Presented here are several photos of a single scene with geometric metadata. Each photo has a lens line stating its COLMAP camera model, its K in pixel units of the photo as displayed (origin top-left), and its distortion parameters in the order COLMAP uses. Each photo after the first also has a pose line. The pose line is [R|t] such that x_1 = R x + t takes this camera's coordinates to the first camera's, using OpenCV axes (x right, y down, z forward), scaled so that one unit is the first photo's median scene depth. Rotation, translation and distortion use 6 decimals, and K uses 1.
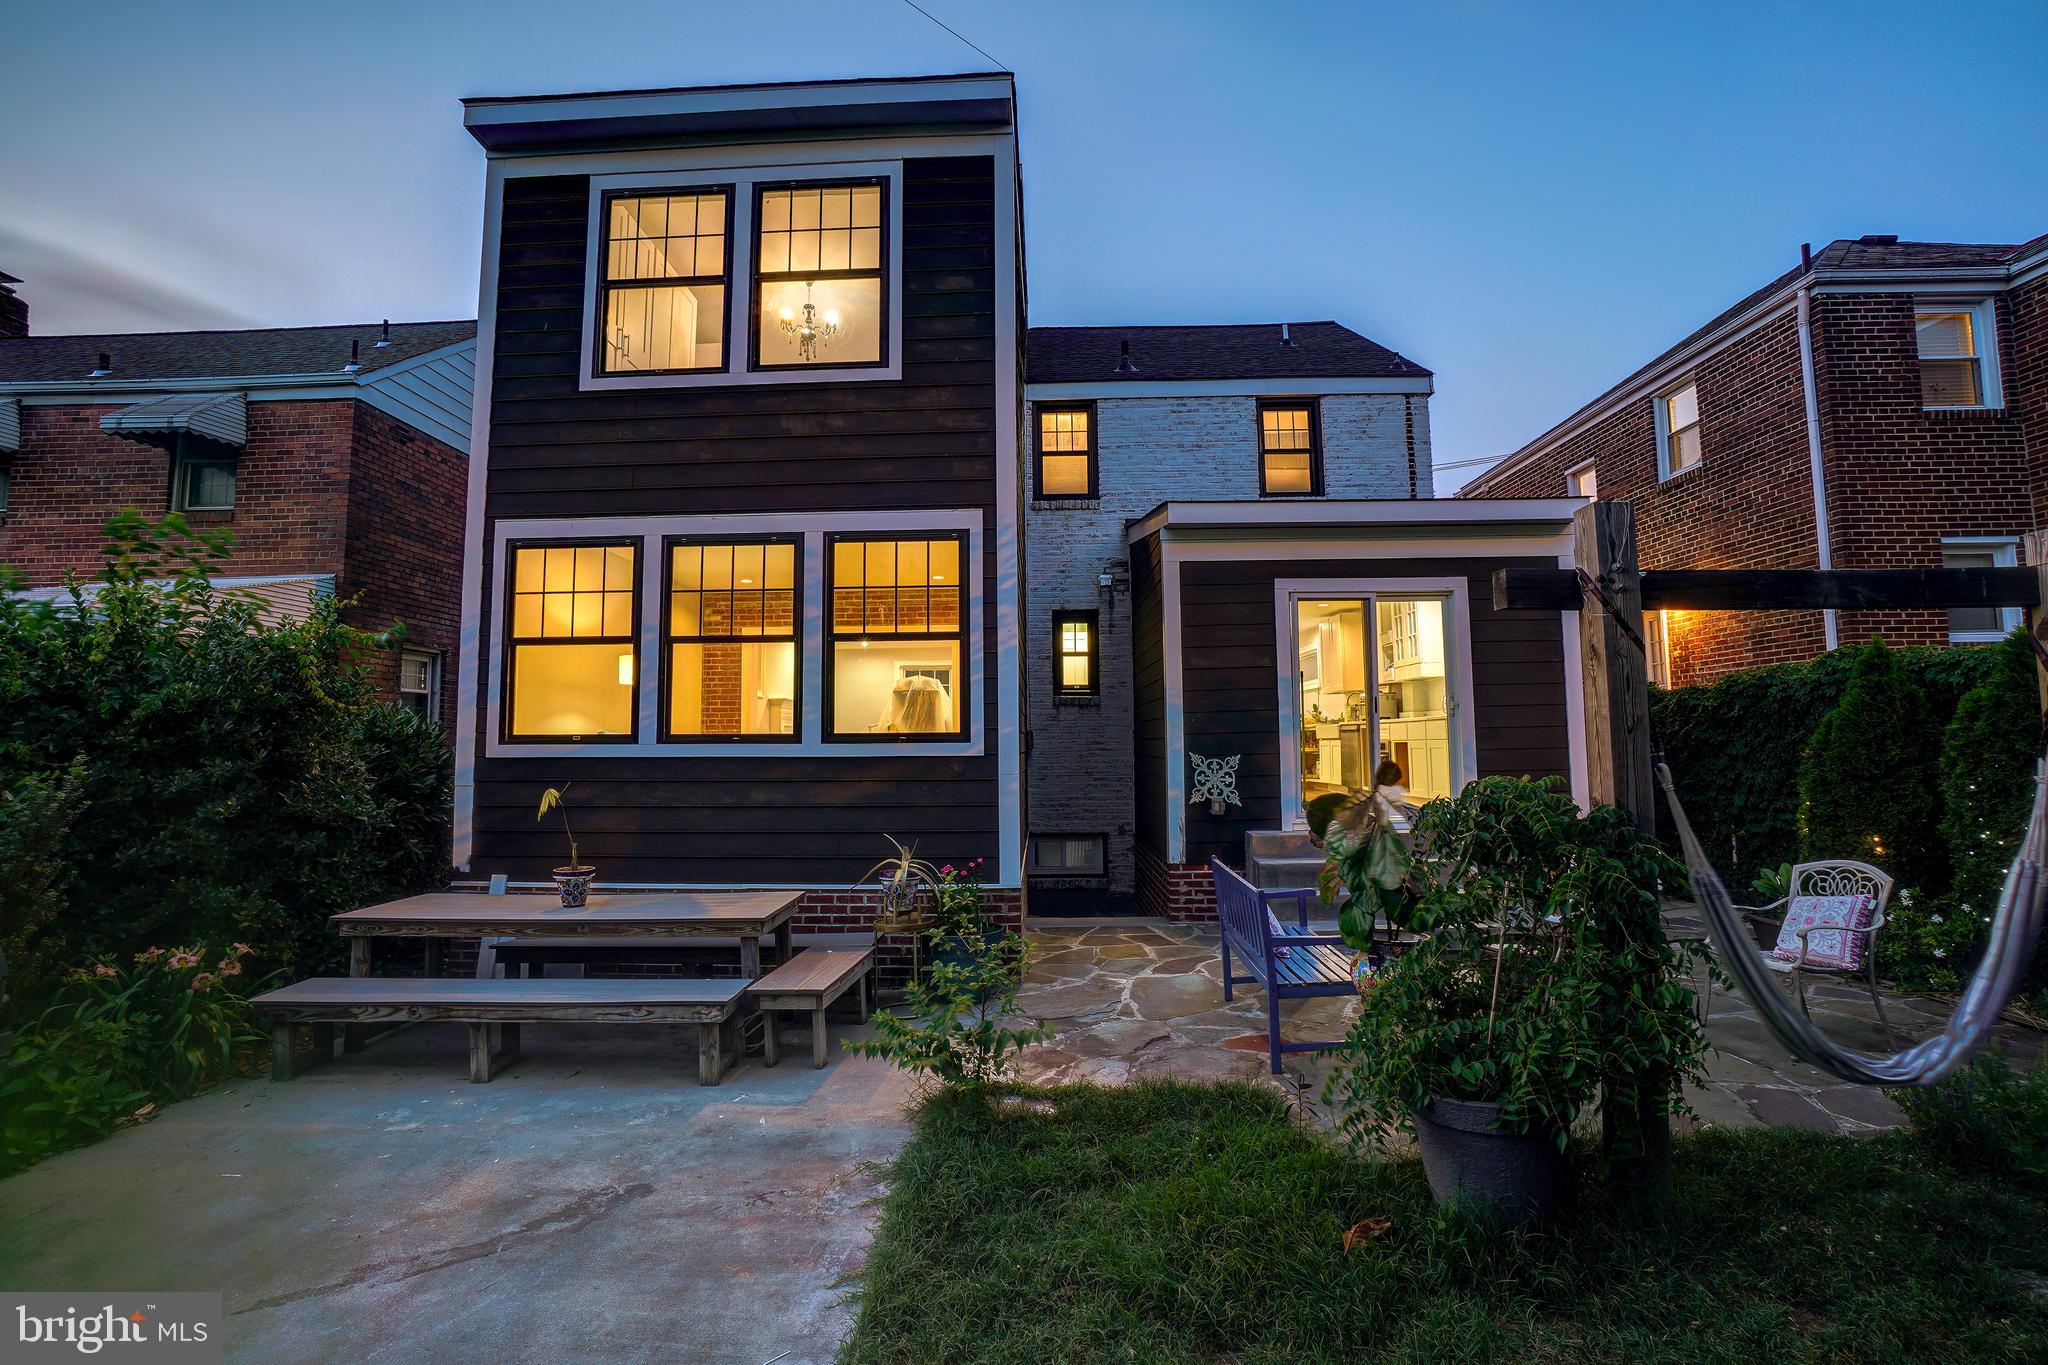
lens RADIAL K [[901.2, 0, 1024.0], [0, 901.2, 682.5], [0, 0, 1]] dist [-0.056458, 0.018642]
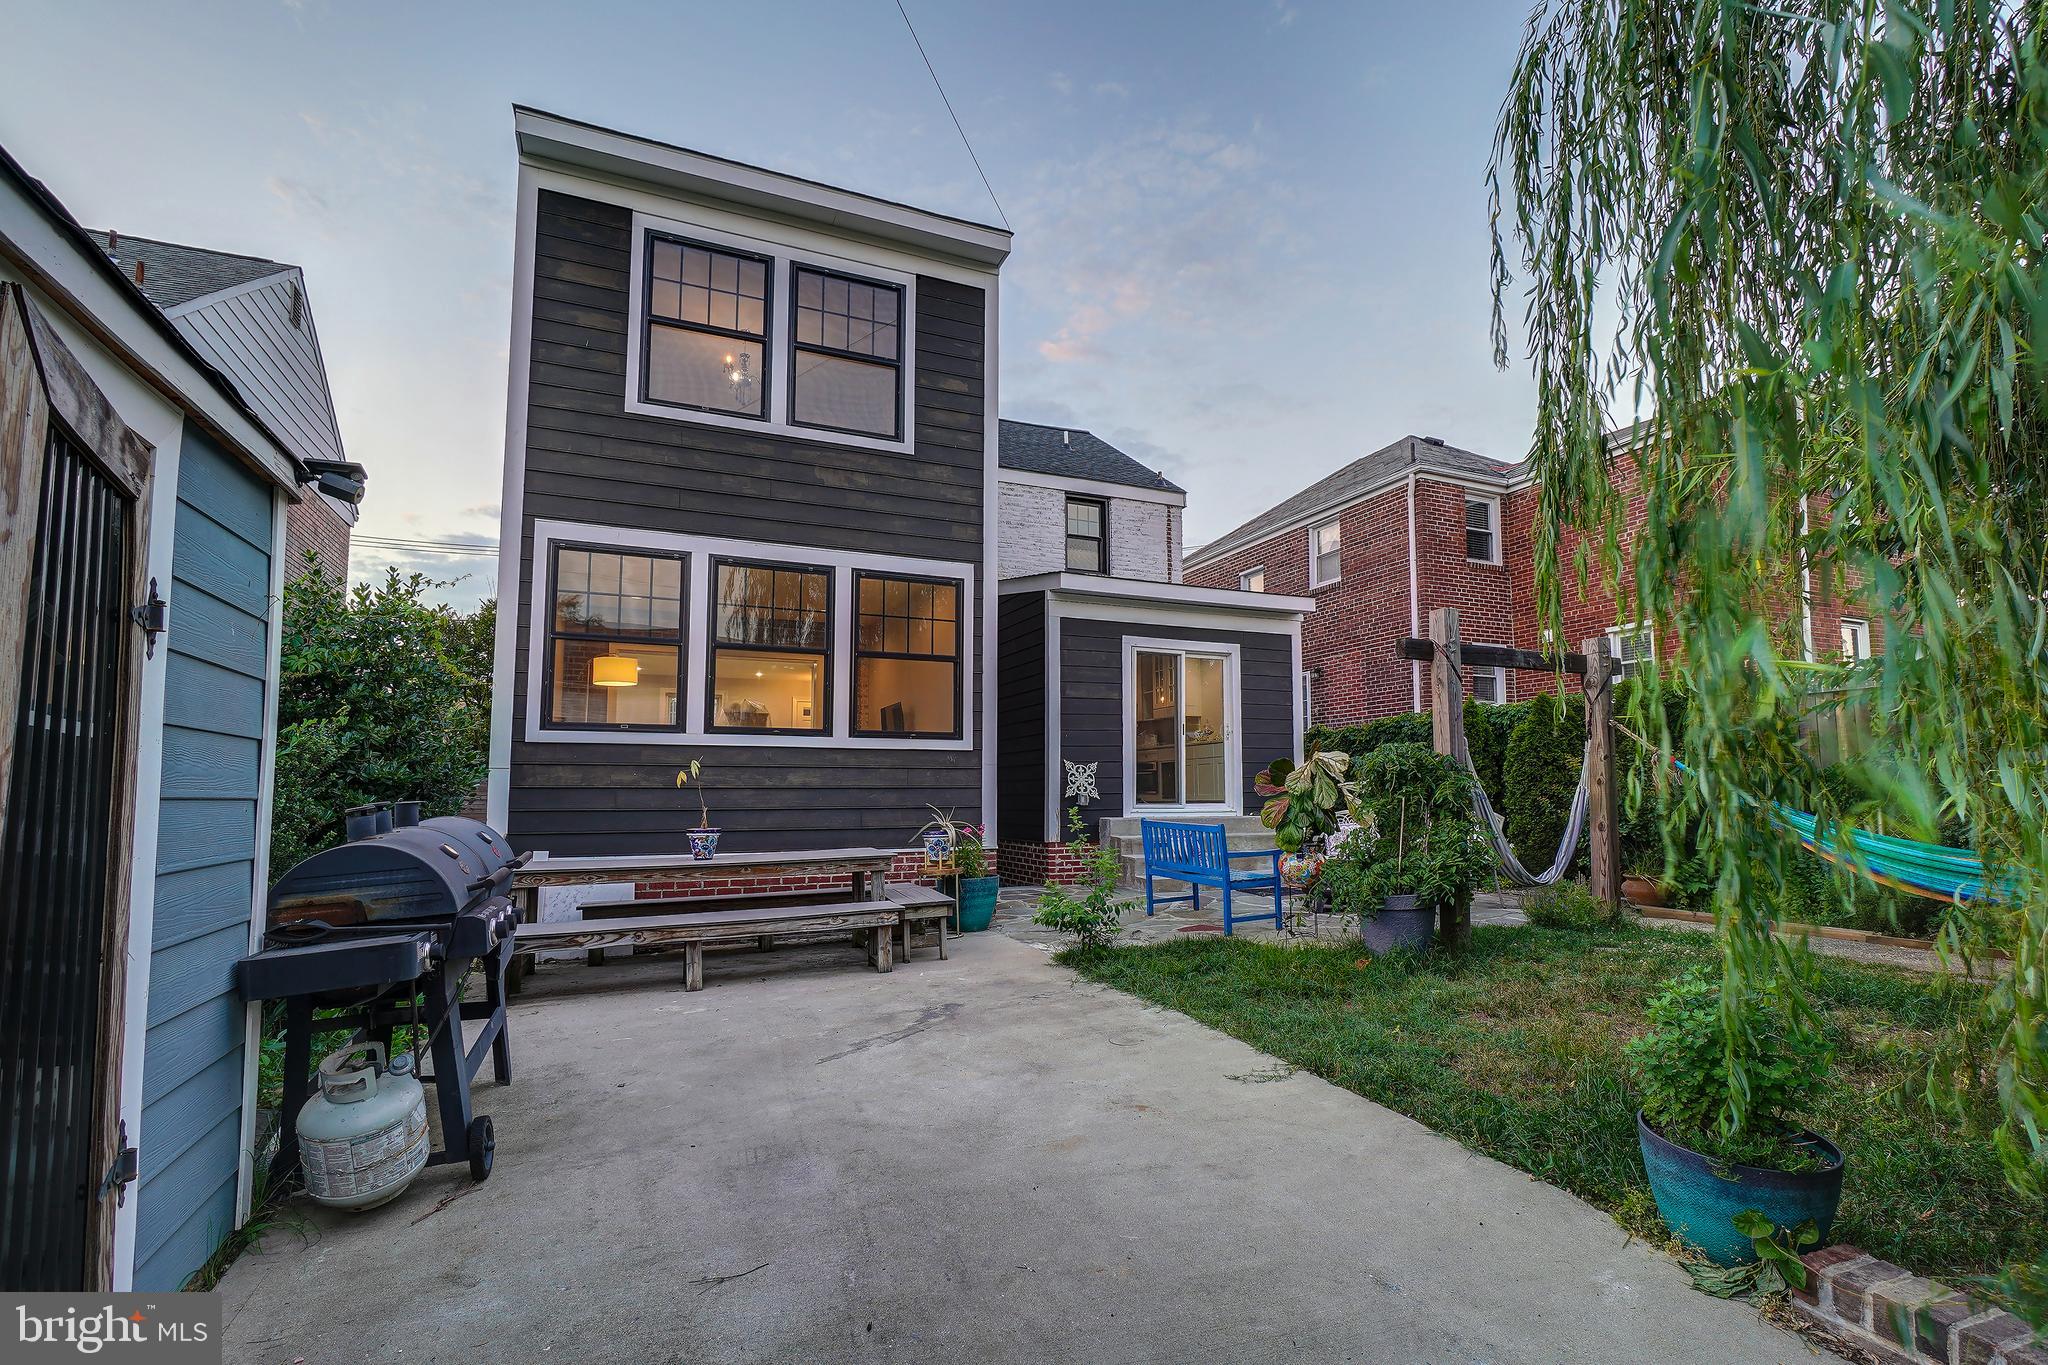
lens RADIAL K [[888.8, 0, 1029.0], [0, 888.8, 746.7], [0, 0, 1]] dist [0.000503, -0.000191]
pose [[0.908545, 0.029332, 0.416757, -0.496326], [-0.035189, 0.999360, 0.006376, 0.061872], [-0.416303, -0.020459, 0.908996, -0.221197]]
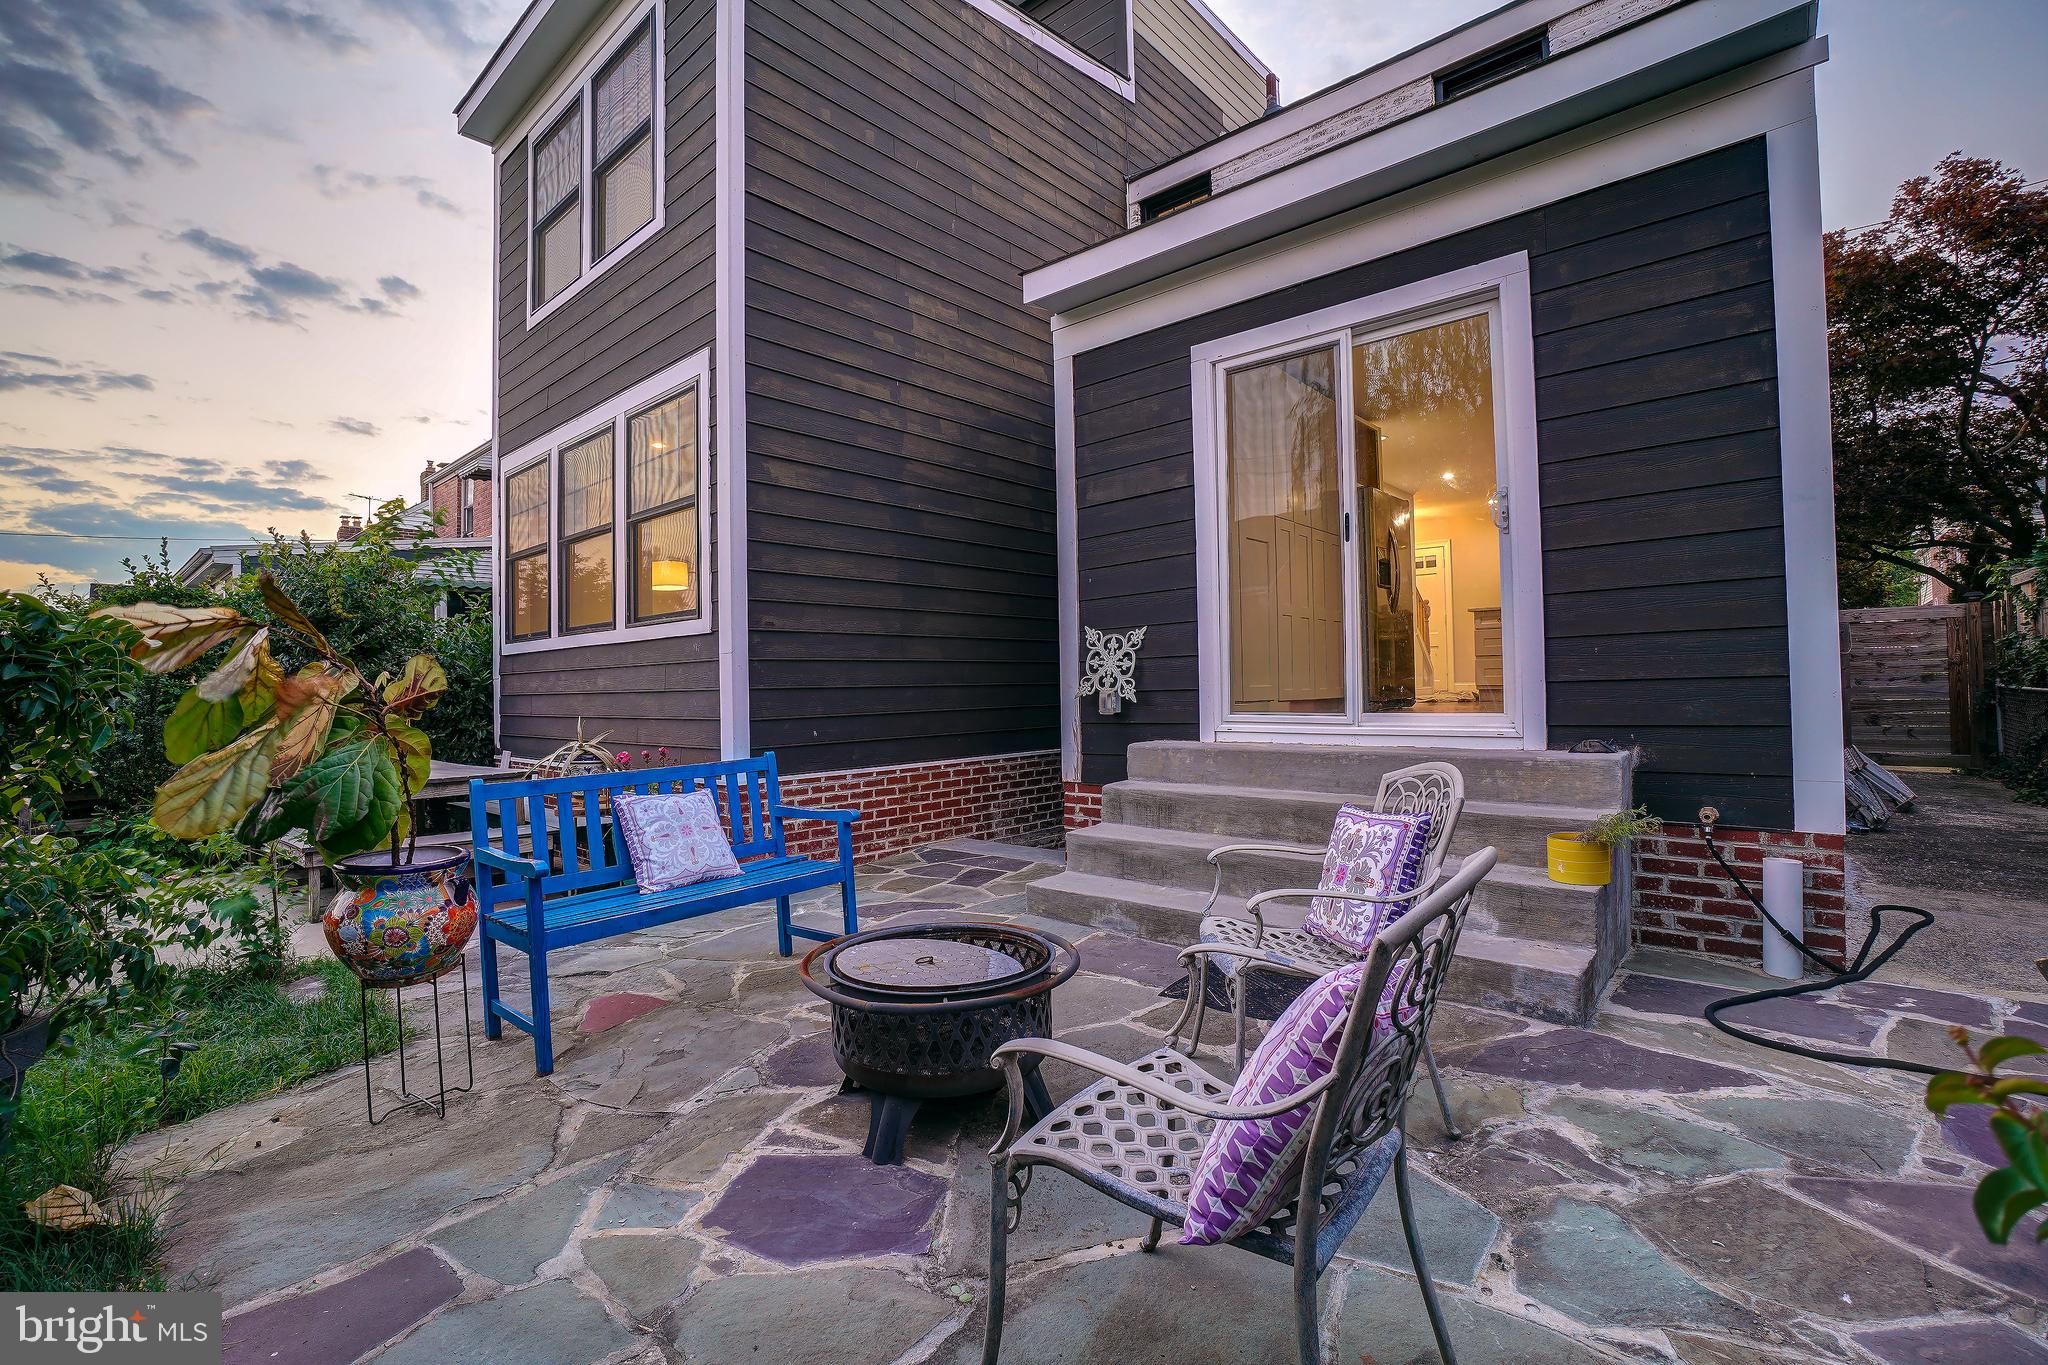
lens RADIAL K [[901.2, 0, 1024.0], [0, 901.2, 682.5], [0, 0, 1]] dist [-0.056458, 0.018642]
pose [[0.769677, -0.009788, -0.638359, 0.708183], [0.055816, 0.997086, 0.052010, 0.097666], [0.635989, -0.075661, 0.767980, 0.505670]]
